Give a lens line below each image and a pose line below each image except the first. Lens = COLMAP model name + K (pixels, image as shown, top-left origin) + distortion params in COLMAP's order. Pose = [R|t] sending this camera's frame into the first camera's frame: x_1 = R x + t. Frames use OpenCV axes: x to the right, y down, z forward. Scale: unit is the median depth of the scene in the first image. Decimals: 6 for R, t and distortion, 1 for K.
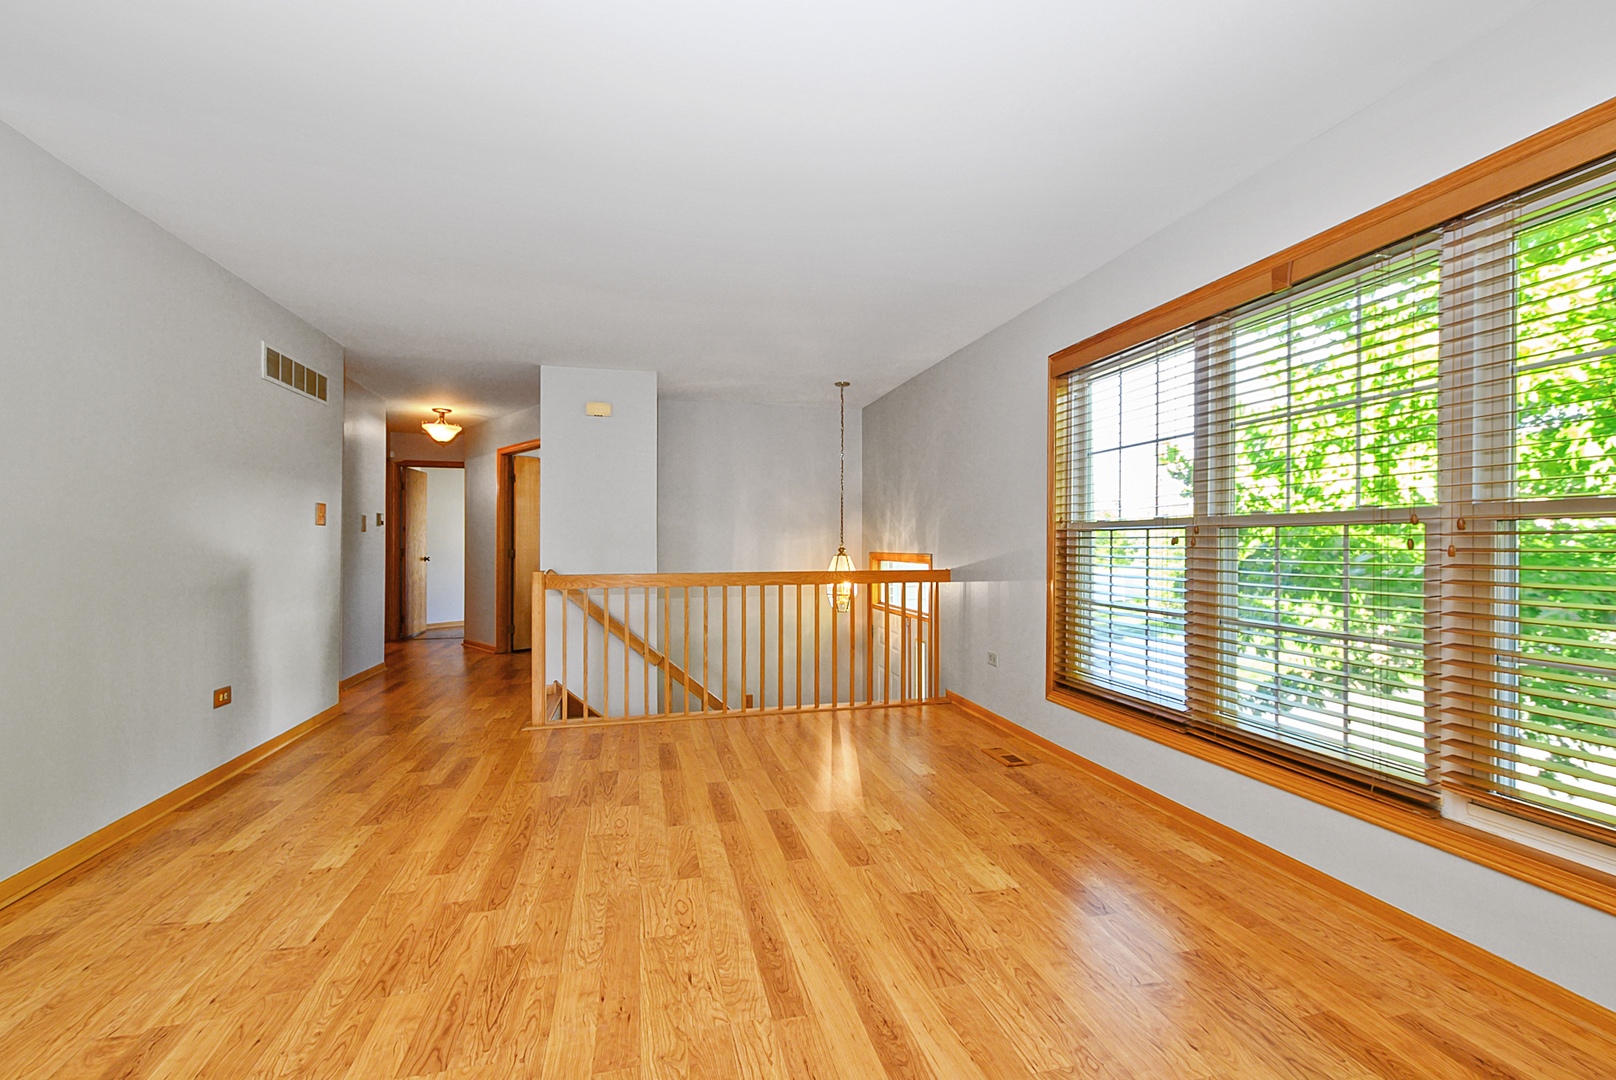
lens RADIAL K [[715.4, 0, 820.7], [0, 715.4, 535.2], [0, 0, 1]] dist [0.008264, -0.002477]
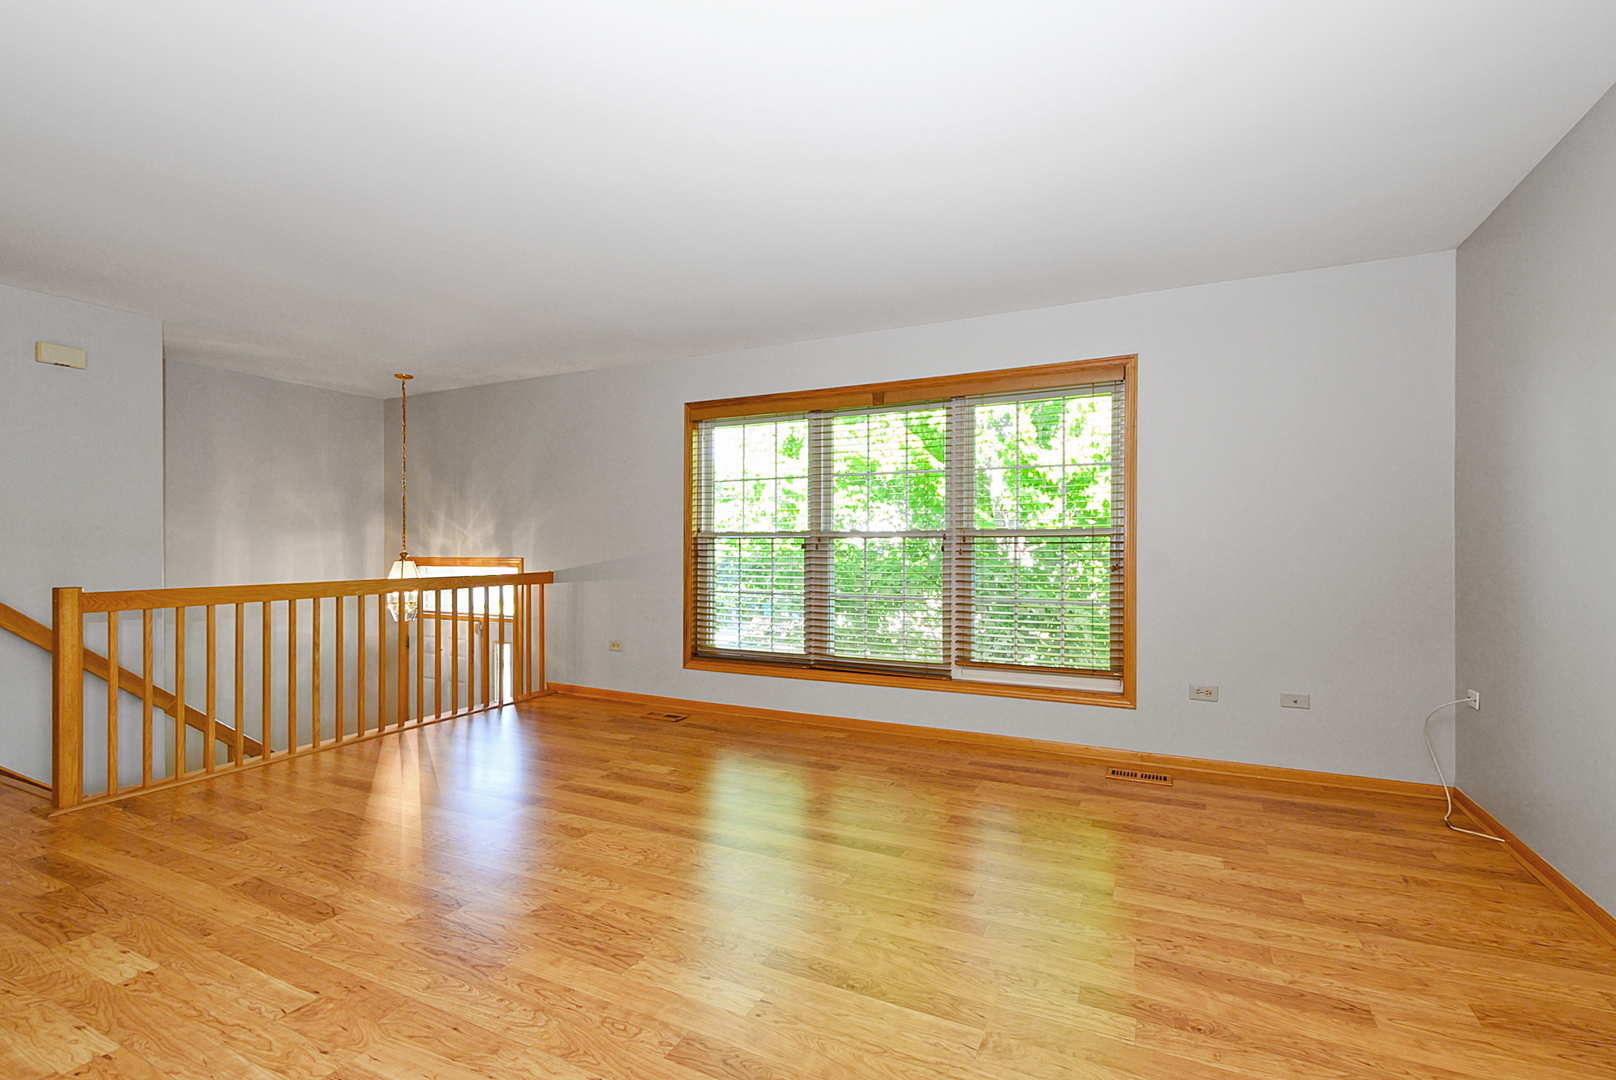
lens RADIAL K [[715.4, 0, 816.4], [0, 715.4, 554.3], [0, 0, 1]] dist [0.008264, -0.002477]
pose [[0.652302, -0.010113, 0.757892, -0.576301], [-0.007531, 0.999775, 0.019822, -0.005696], [-0.757922, -0.018638, 0.652079, -0.032018]]
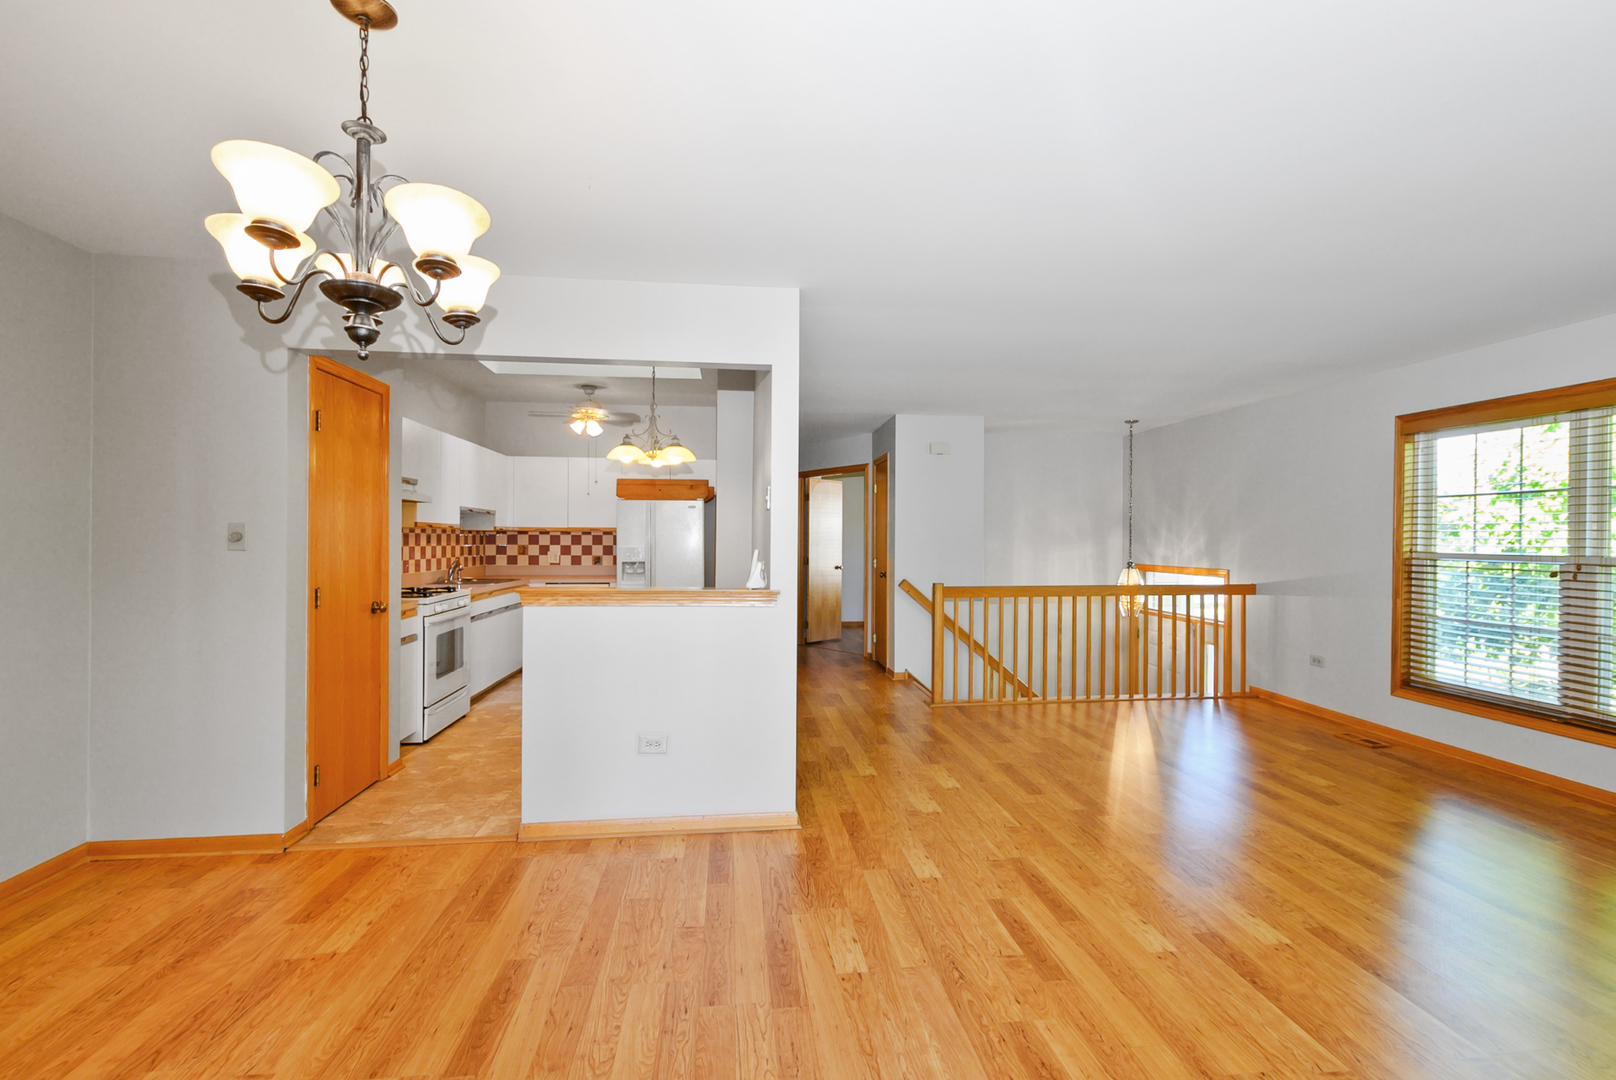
lens RADIAL K [[715.4, 0, 825.0], [0, 715.4, 542.5], [0, 0, 1]] dist [0.008264, -0.002477]
pose [[0.992213, 0.004999, -0.124453, -0.560158], [-0.002650, 0.999815, 0.019037, -0.061768], [0.124526, -0.018559, 0.992043, -0.387348]]
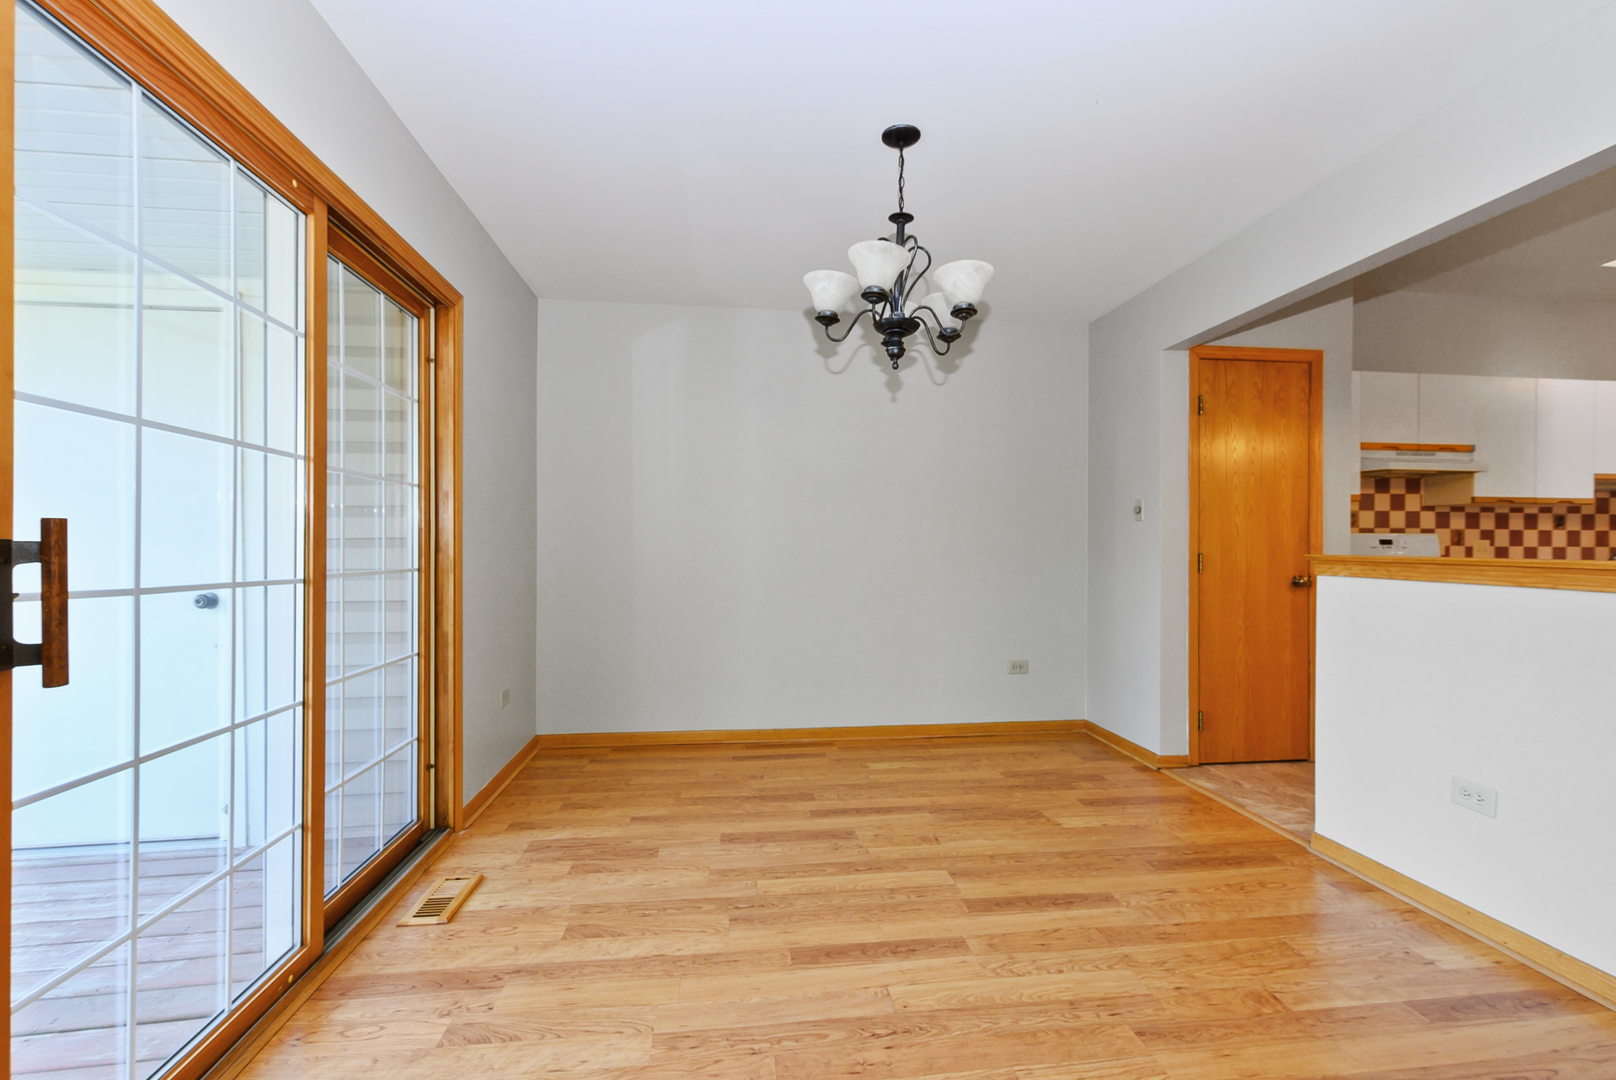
lens RADIAL K [[715.4, 0, 816.1], [0, 715.4, 538.7], [0, 0, 1]] dist [0.008264, -0.002477]
pose [[-0.122465, -0.009500, -0.992427, -0.220375], [0.010762, 0.999883, -0.010900, 0.000690], [0.992414, -0.012015, -0.122348, 0.024795]]
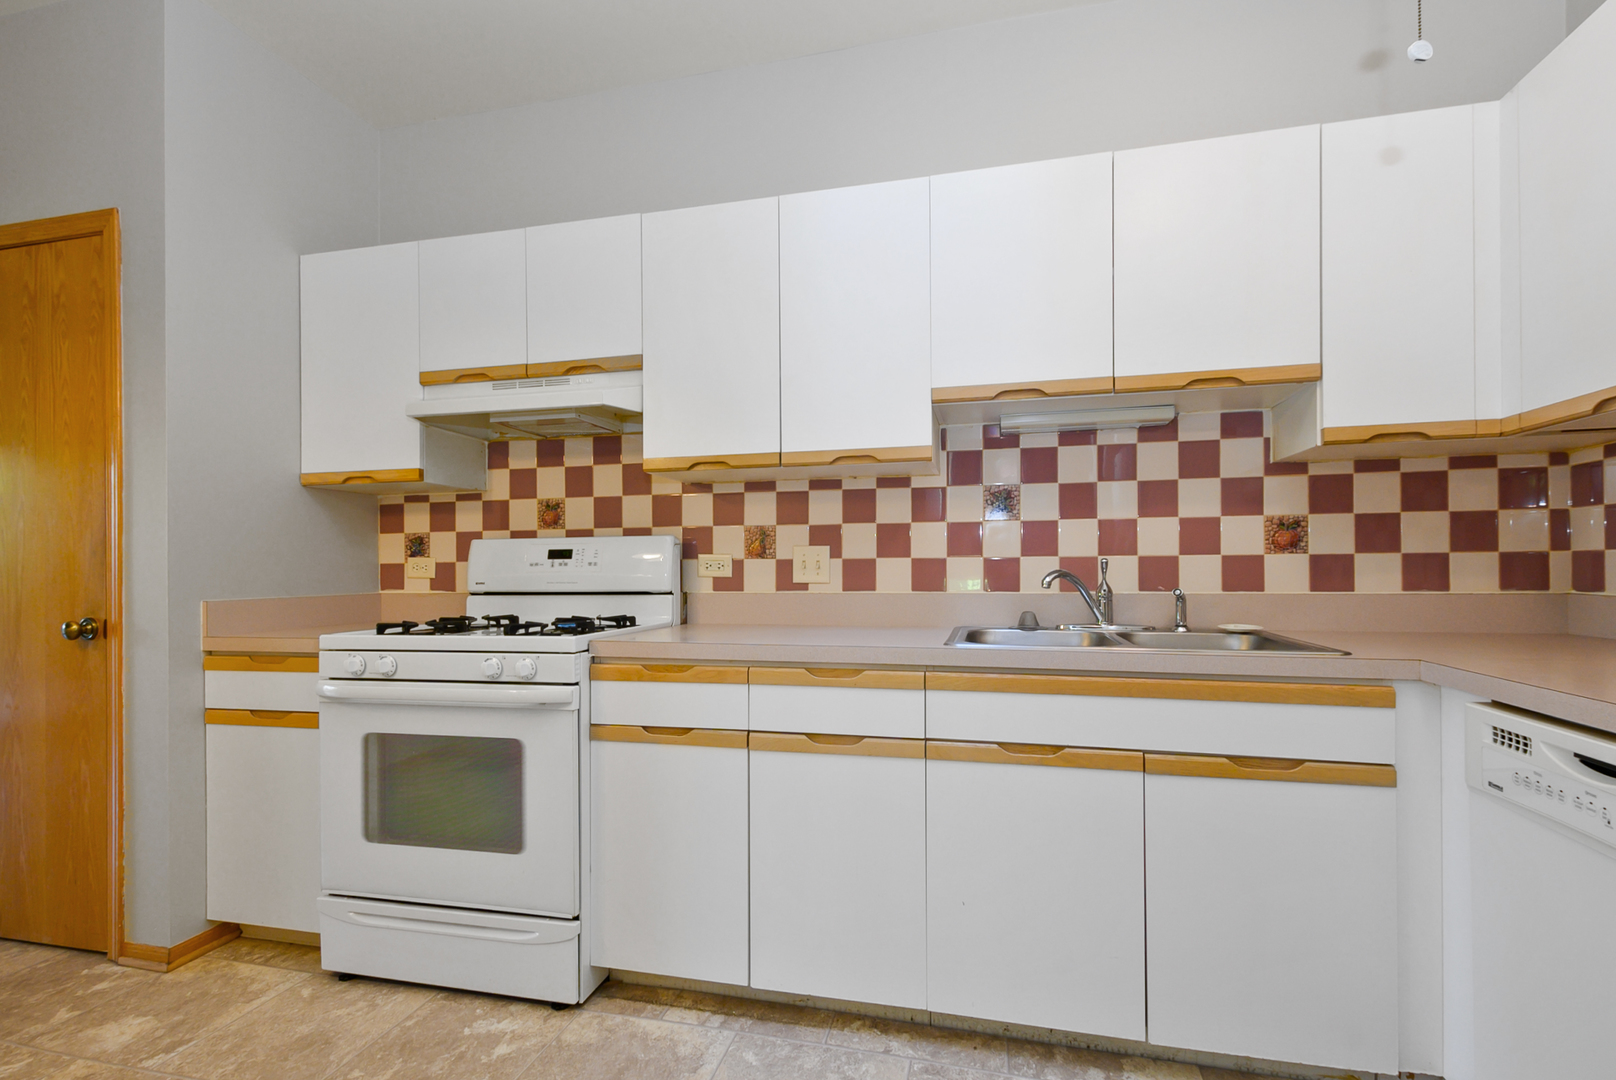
lens RADIAL K [[715.4, 0, 784.2], [0, 715.4, 560.1], [0, 0, 1]] dist [0.008264, -0.002477]
pose [[-0.473199, -0.004430, -0.880944, -1.122885], [0.020932, 0.999648, -0.016271, 0.025456], [0.880707, -0.026140, -0.472940, 1.411437]]
